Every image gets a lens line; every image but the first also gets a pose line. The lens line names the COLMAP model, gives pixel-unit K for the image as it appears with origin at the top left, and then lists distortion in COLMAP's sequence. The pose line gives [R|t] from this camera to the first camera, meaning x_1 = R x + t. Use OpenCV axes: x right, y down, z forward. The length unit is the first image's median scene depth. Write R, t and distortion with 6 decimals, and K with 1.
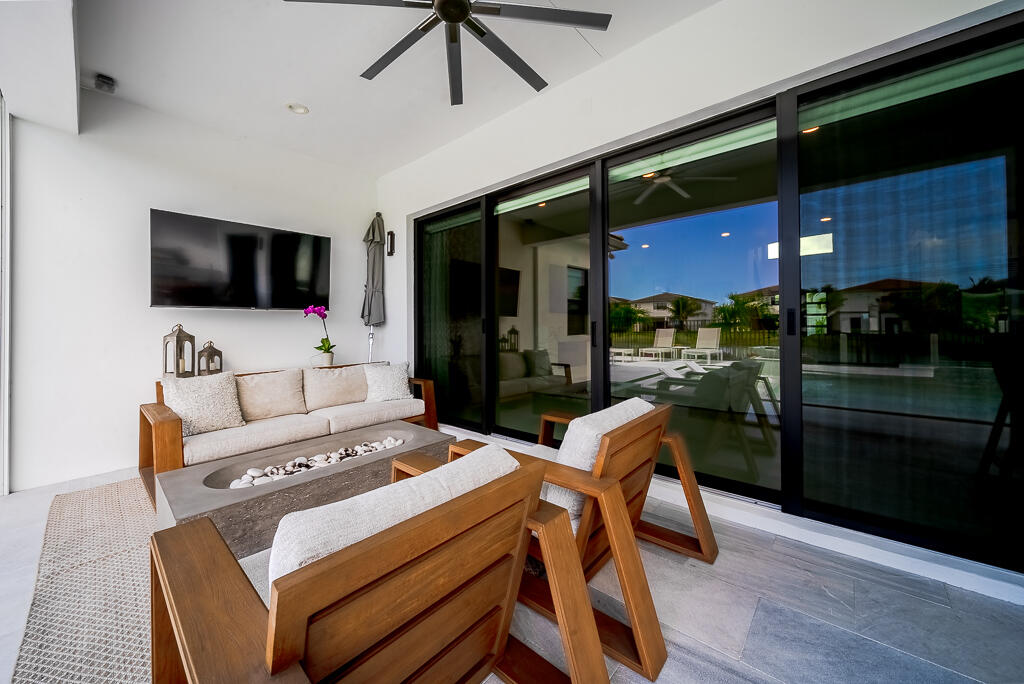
lens RADIAL K [[363.8, 0, 523.0], [0, 363.8, 323.9], [0, 0, 1]] dist [-0.005141, -0.000951]
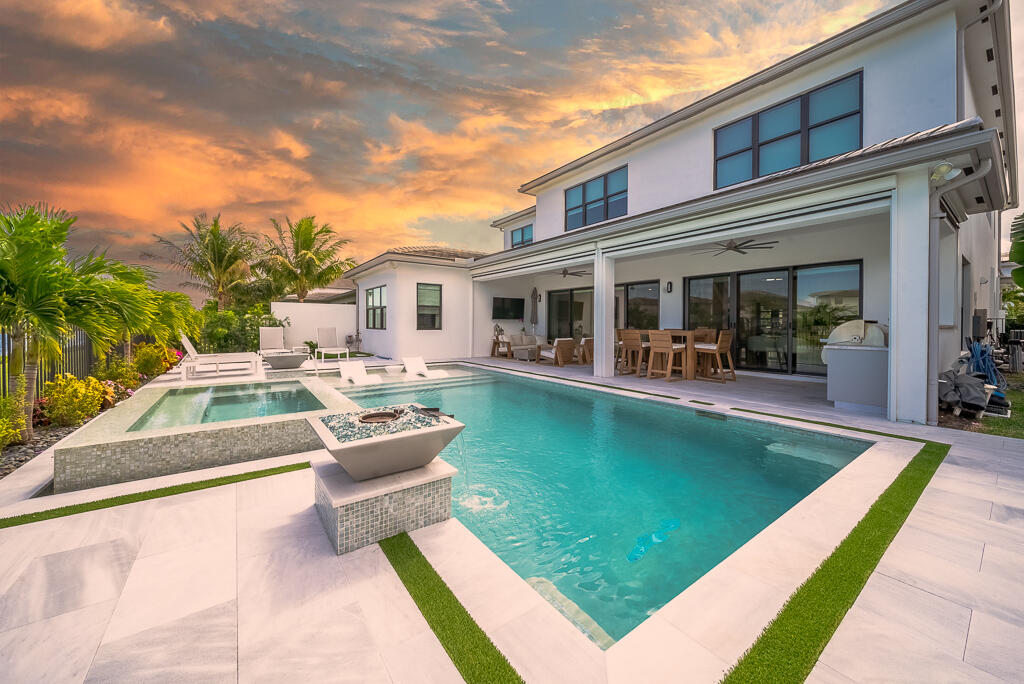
lens RADIAL K [[363.8, 0, 513.4], [0, 363.8, 321.5], [0, 0, 1]] dist [-0.005141, -0.000951]
pose [[0.969929, 0.006755, -0.243294, 0.215547], [-0.007113, 0.999975, -0.000593, -0.014321], [0.243284, 0.002306, 0.969952, -2.459923]]
